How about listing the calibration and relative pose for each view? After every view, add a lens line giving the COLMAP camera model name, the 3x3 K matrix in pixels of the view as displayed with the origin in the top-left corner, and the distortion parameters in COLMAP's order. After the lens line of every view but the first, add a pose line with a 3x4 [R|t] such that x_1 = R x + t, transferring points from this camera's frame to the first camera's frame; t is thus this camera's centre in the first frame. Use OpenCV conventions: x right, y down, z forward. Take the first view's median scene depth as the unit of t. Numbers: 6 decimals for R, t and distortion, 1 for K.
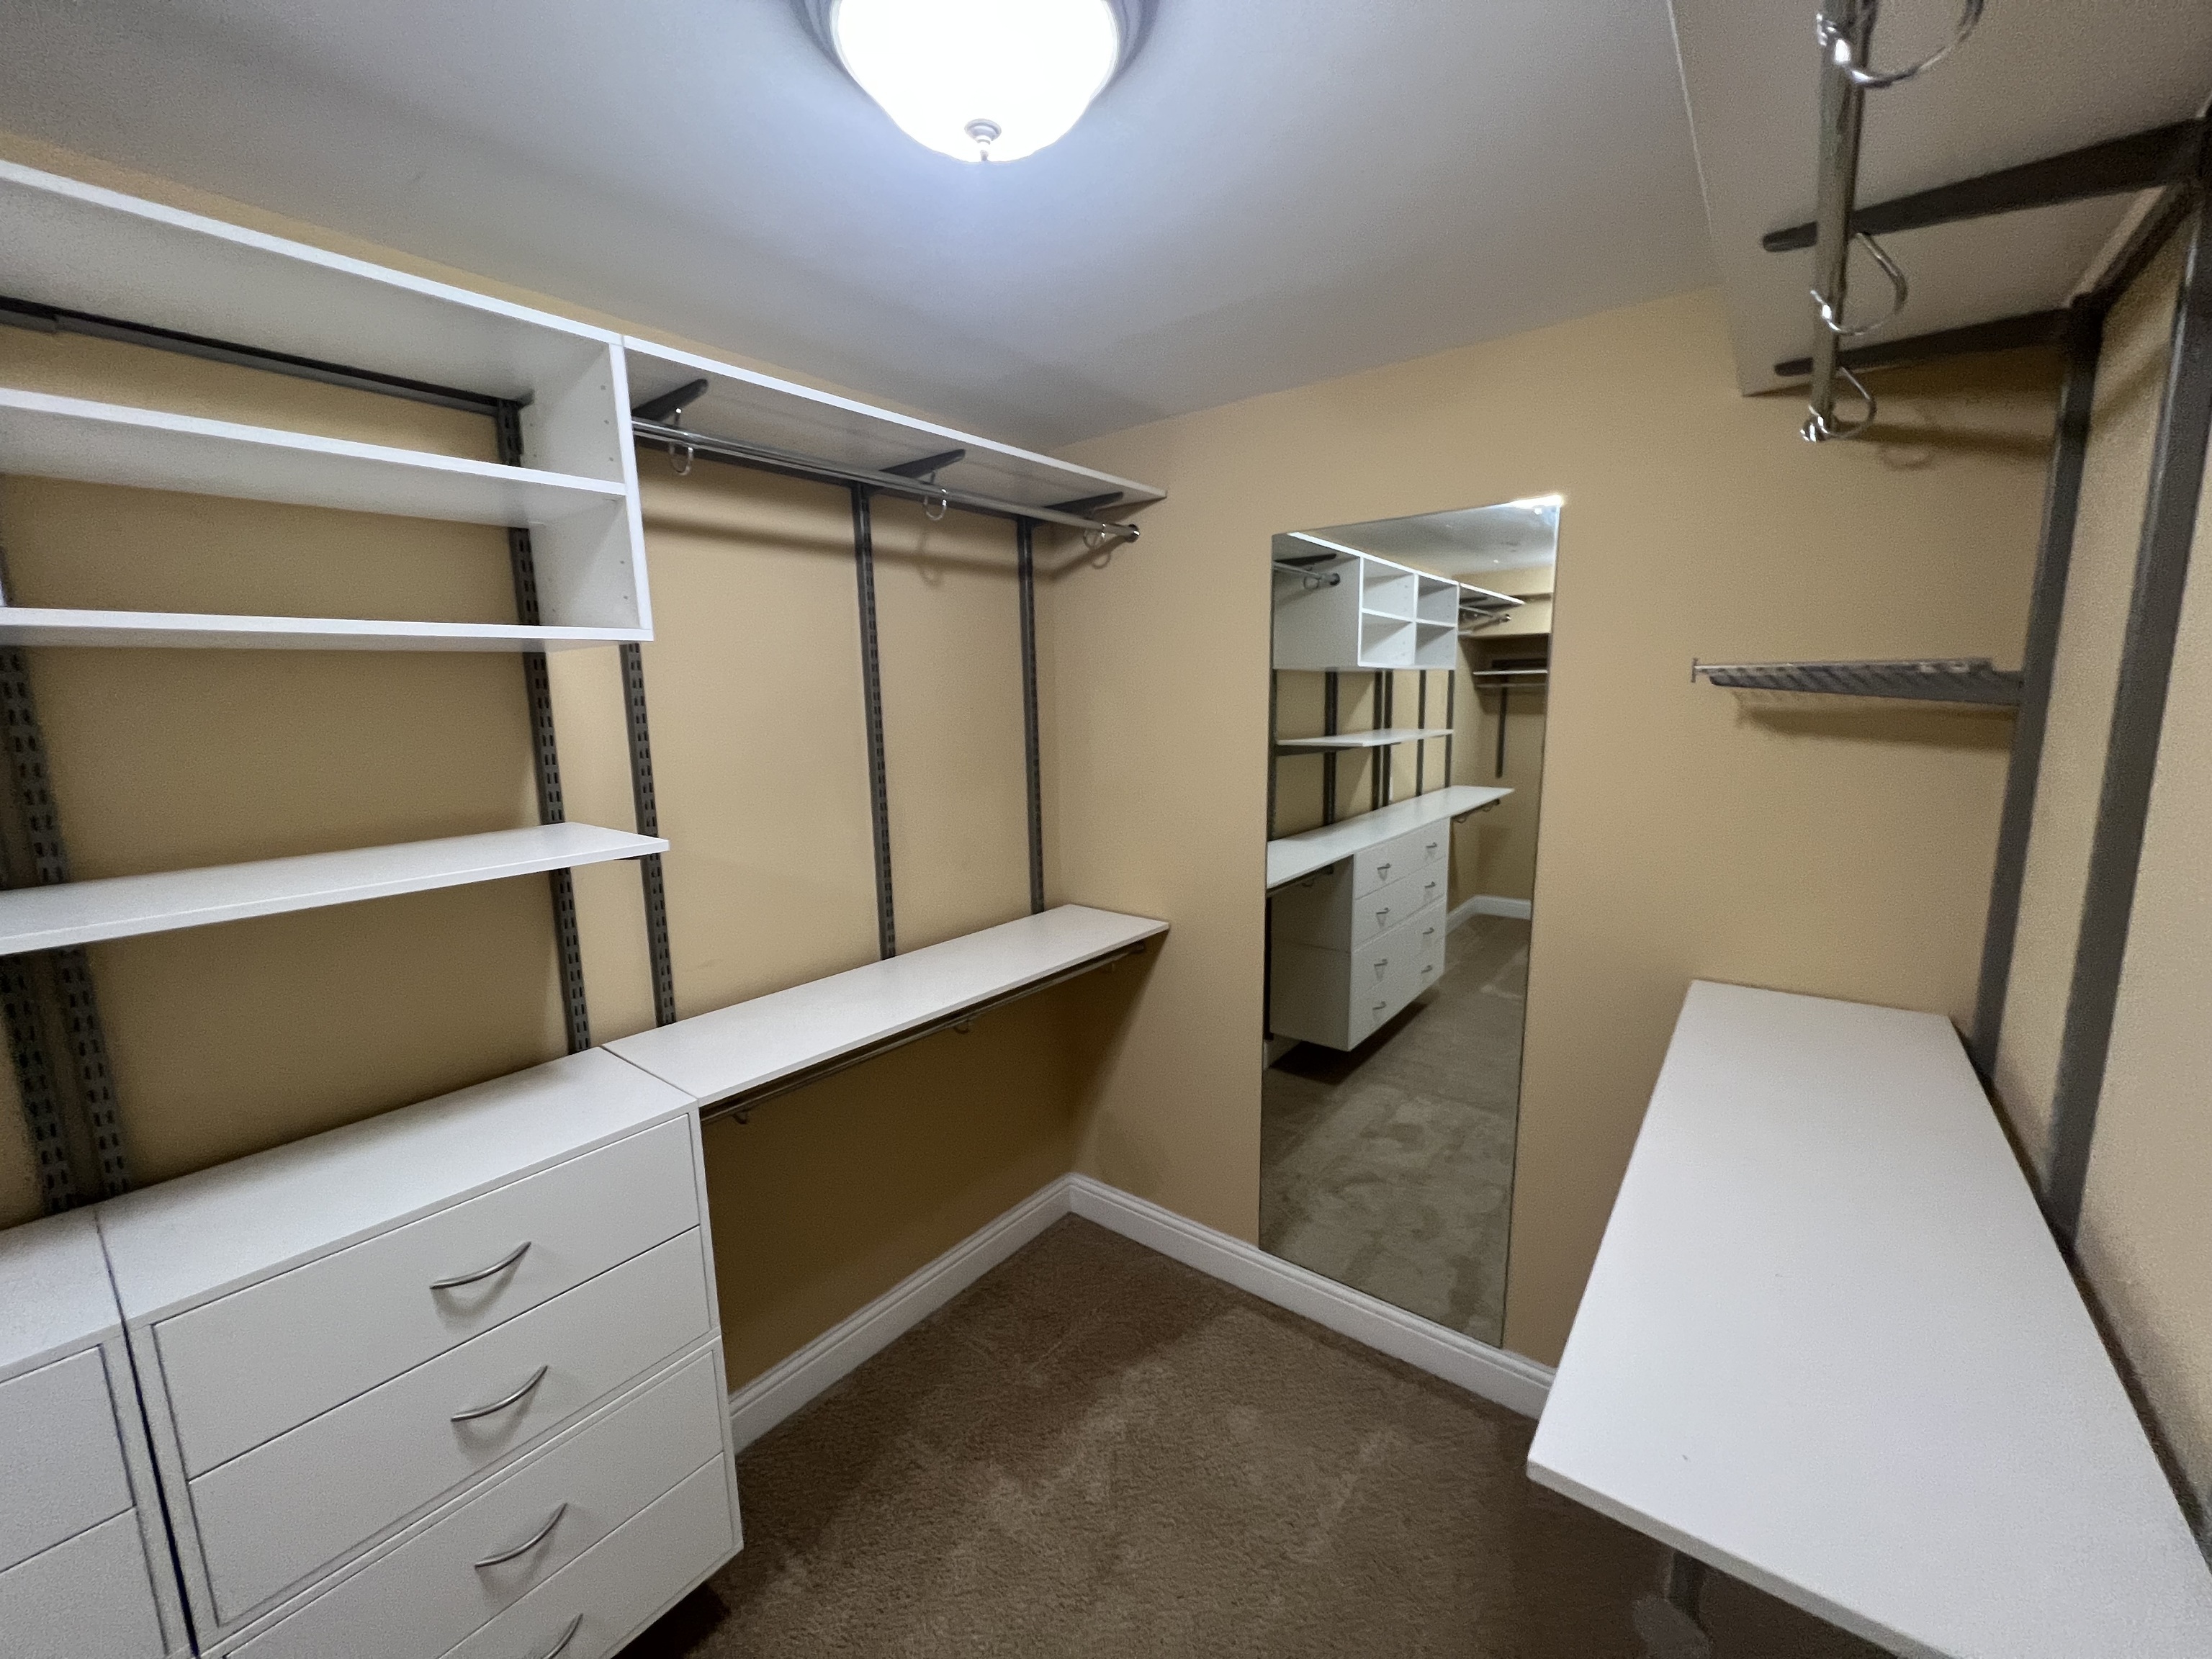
lens RADIAL K [[885.5, 0, 1092.2], [0, 885.5, 836.9], [0, 0, 1]] dist [0.000096, 0.000013]
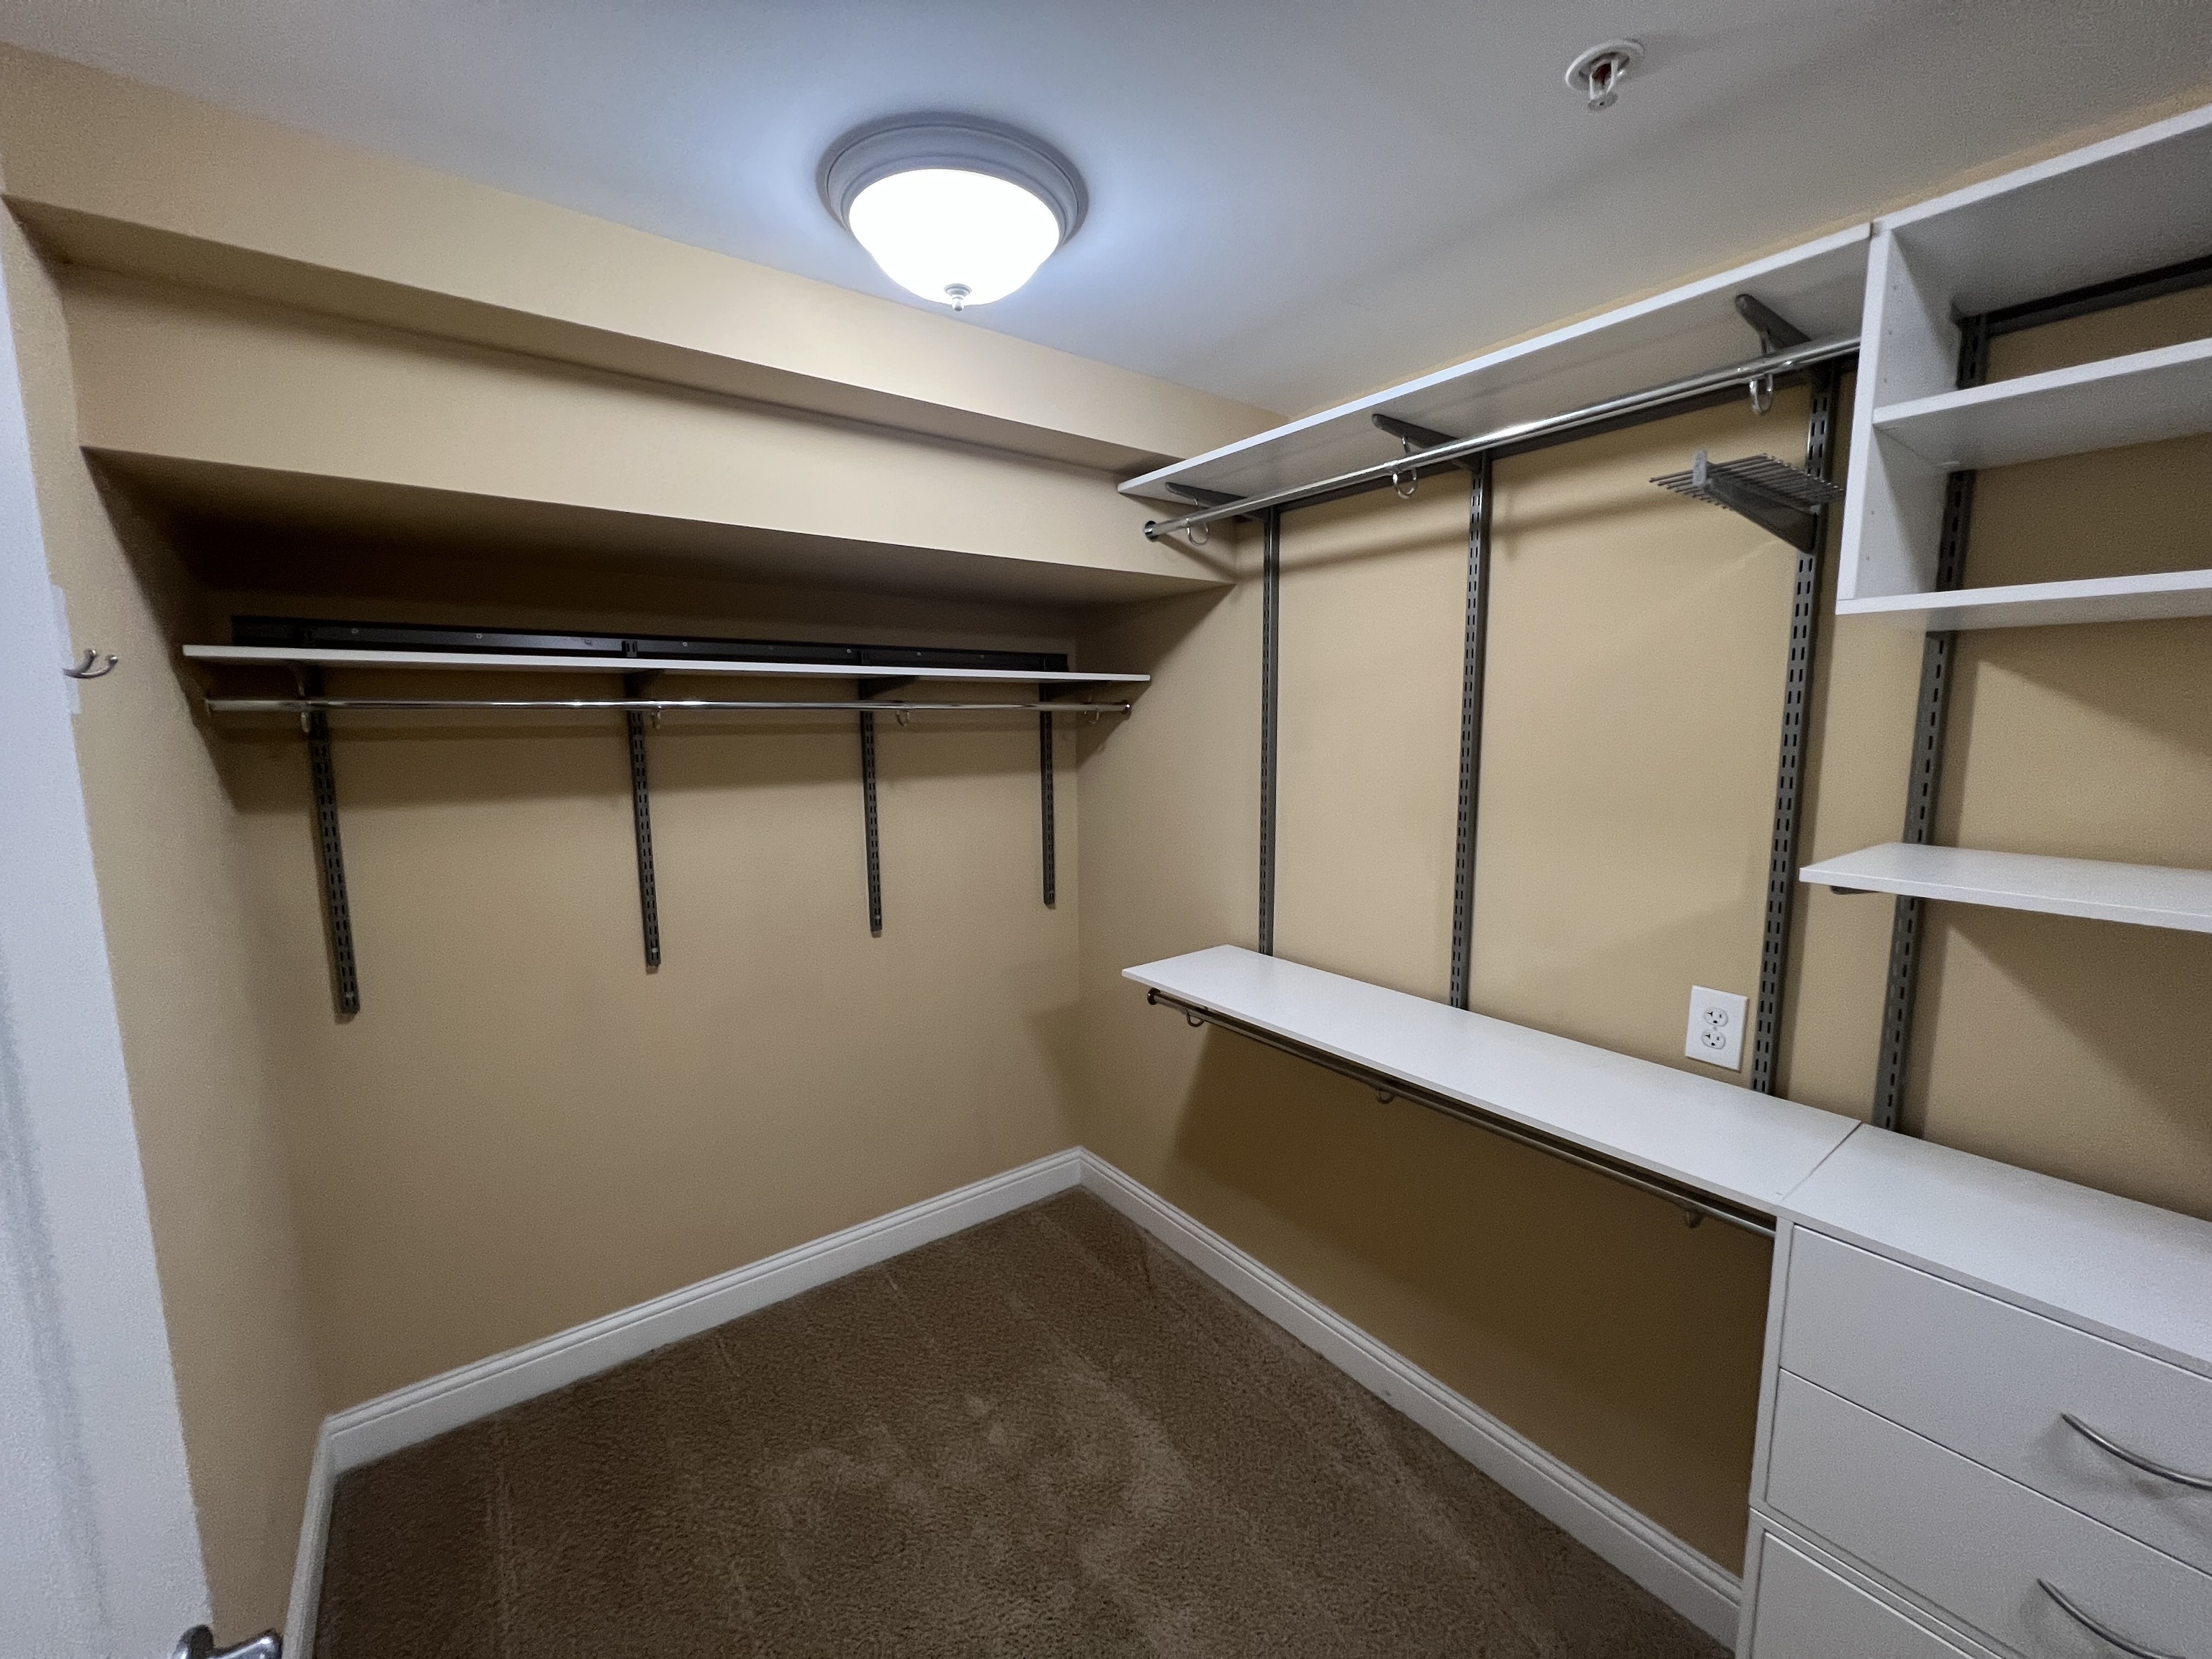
lens RADIAL K [[885.5, 0, 1091.7], [0, 885.5, 824.2], [0, 0, 1]] dist [0.000096, 0.000013]
pose [[-0.255451, 0.149181, -0.955243, 0.706138], [-0.134560, 0.972922, 0.187926, -0.161097], [0.957412, 0.176543, -0.228460, 0.895398]]
